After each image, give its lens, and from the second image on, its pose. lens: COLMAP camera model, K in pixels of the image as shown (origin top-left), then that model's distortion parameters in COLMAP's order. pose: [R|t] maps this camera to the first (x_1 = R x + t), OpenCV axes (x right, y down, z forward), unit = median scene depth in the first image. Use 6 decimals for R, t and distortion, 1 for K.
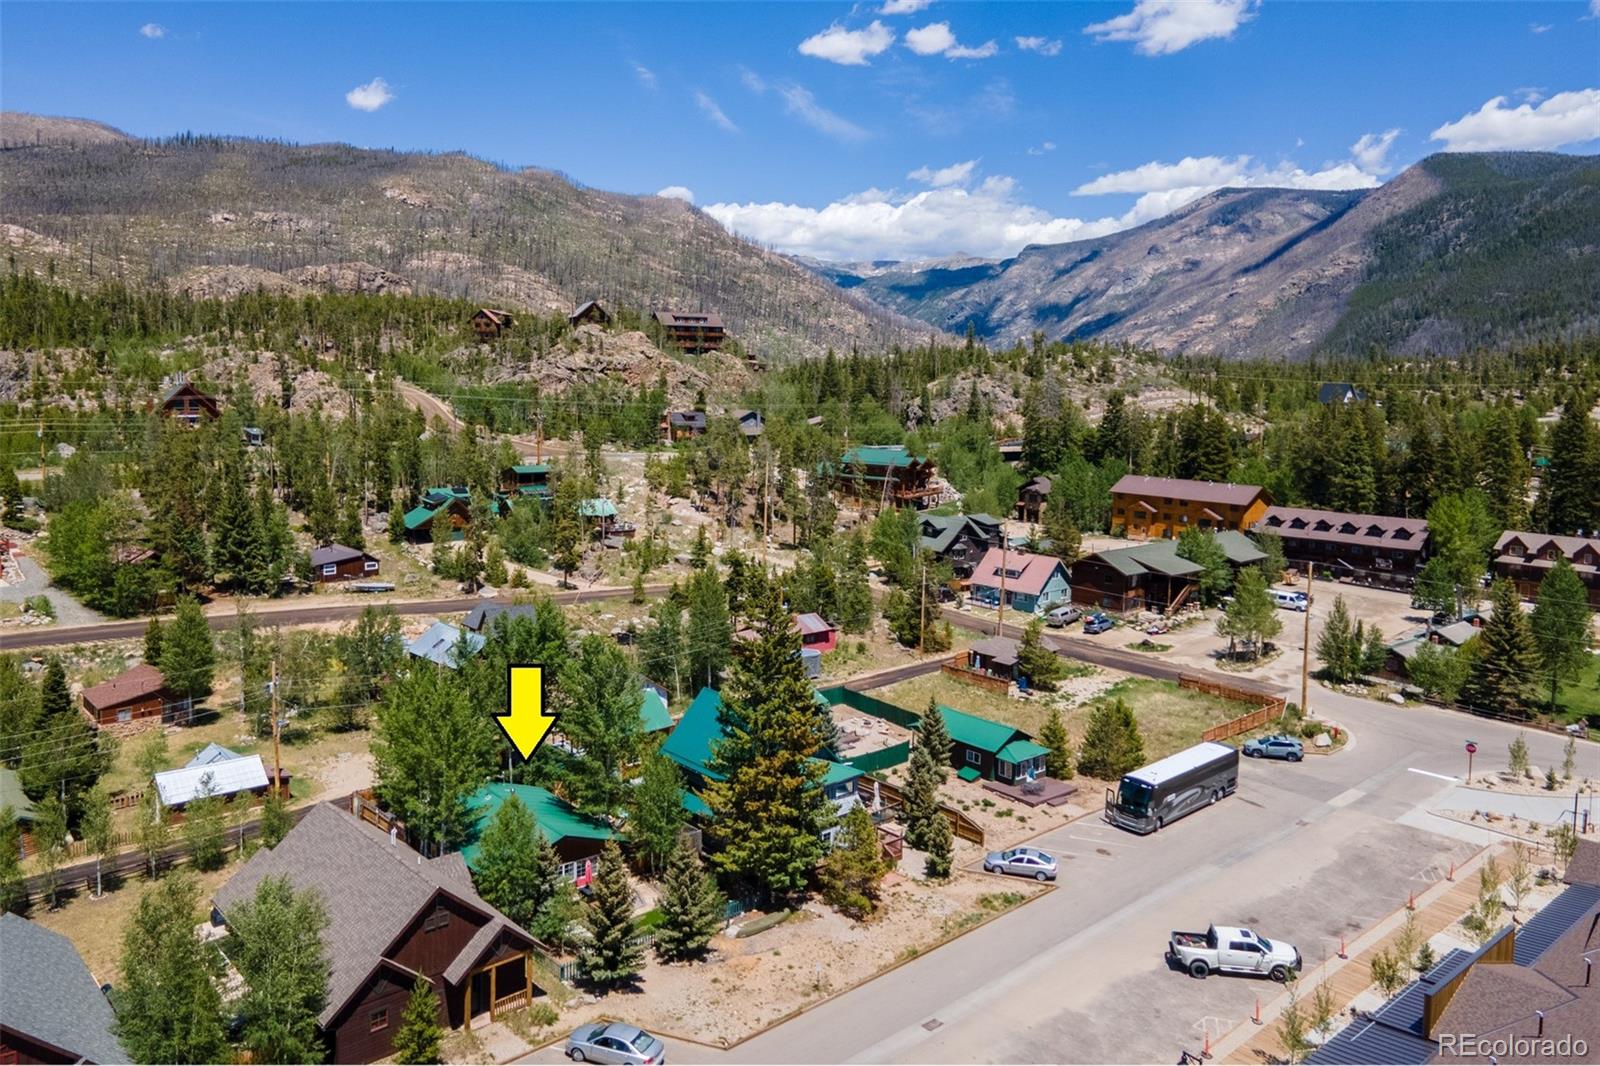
lens RADIAL K [[1173.4, 0, 803.8], [0, 1173.4, 493.2], [0, 0, 1]] dist [0.005417, 0.051599]
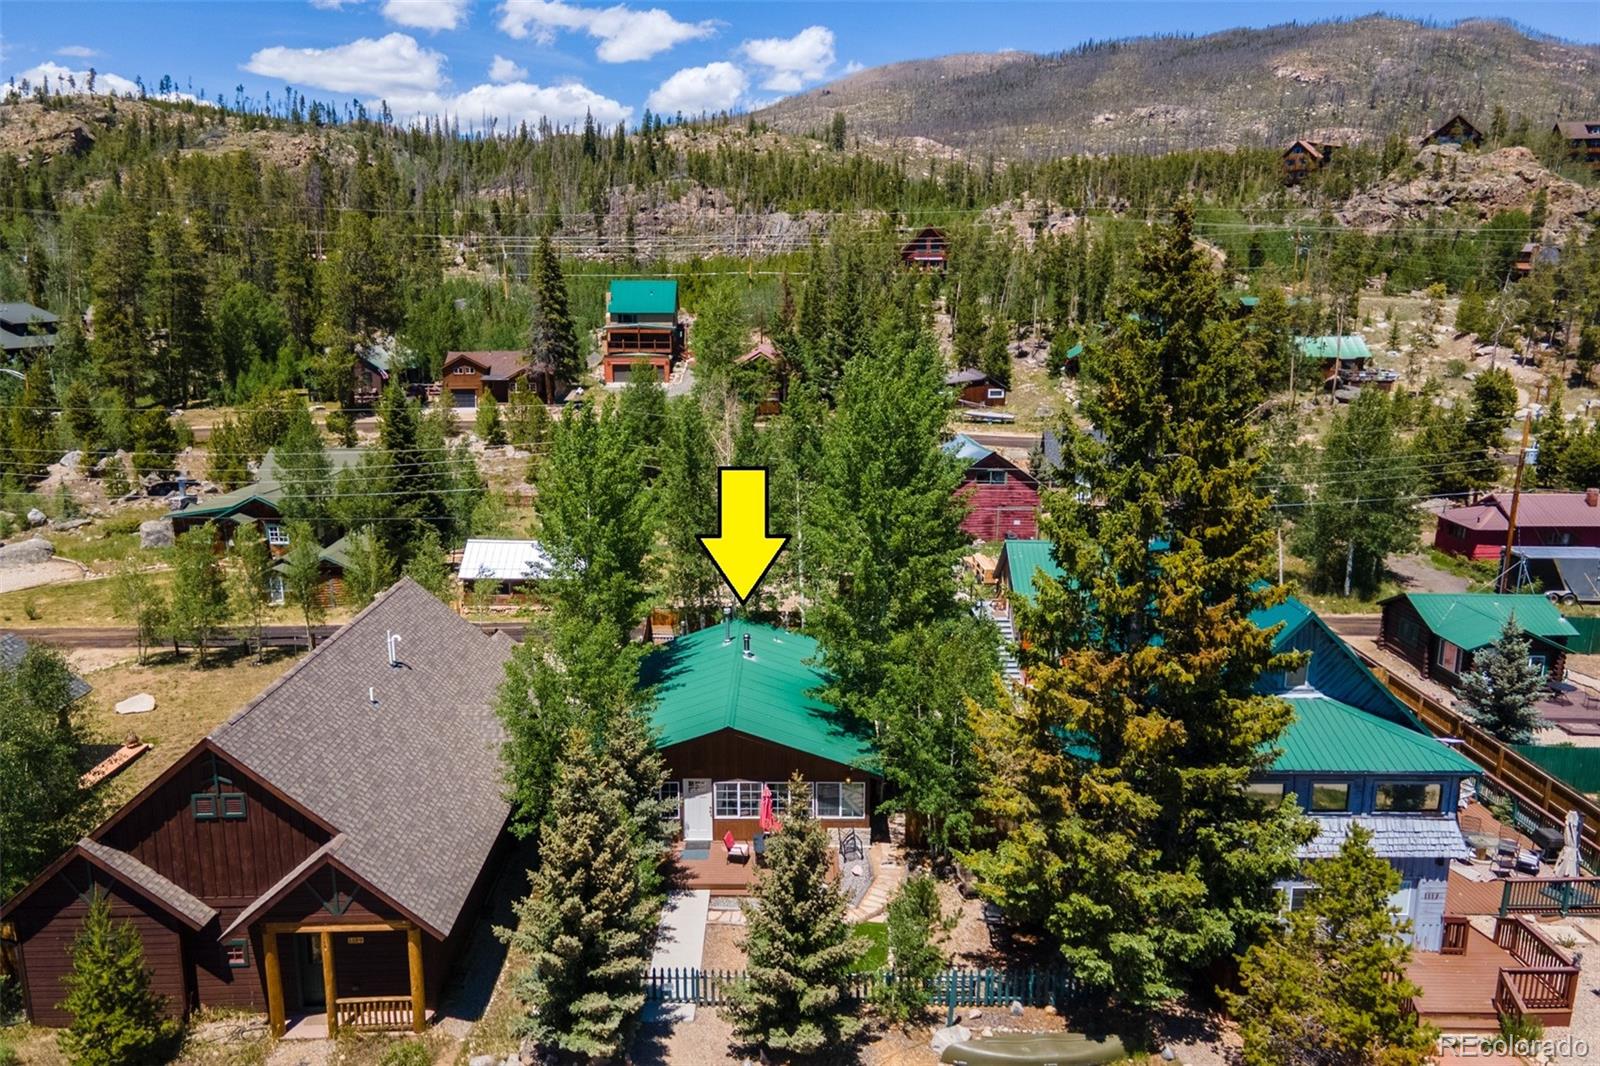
lens RADIAL K [[1135.9, 0, 796.0], [0, 1135.9, 565.7], [0, 0, 1]] dist [0.059613, -0.030128]
pose [[0.744217, 0.140562, -0.652981, 0.031245], [-0.054192, 0.987090, 0.150718, 0.033342], [0.665736, -0.076781, 0.742227, 0.150652]]
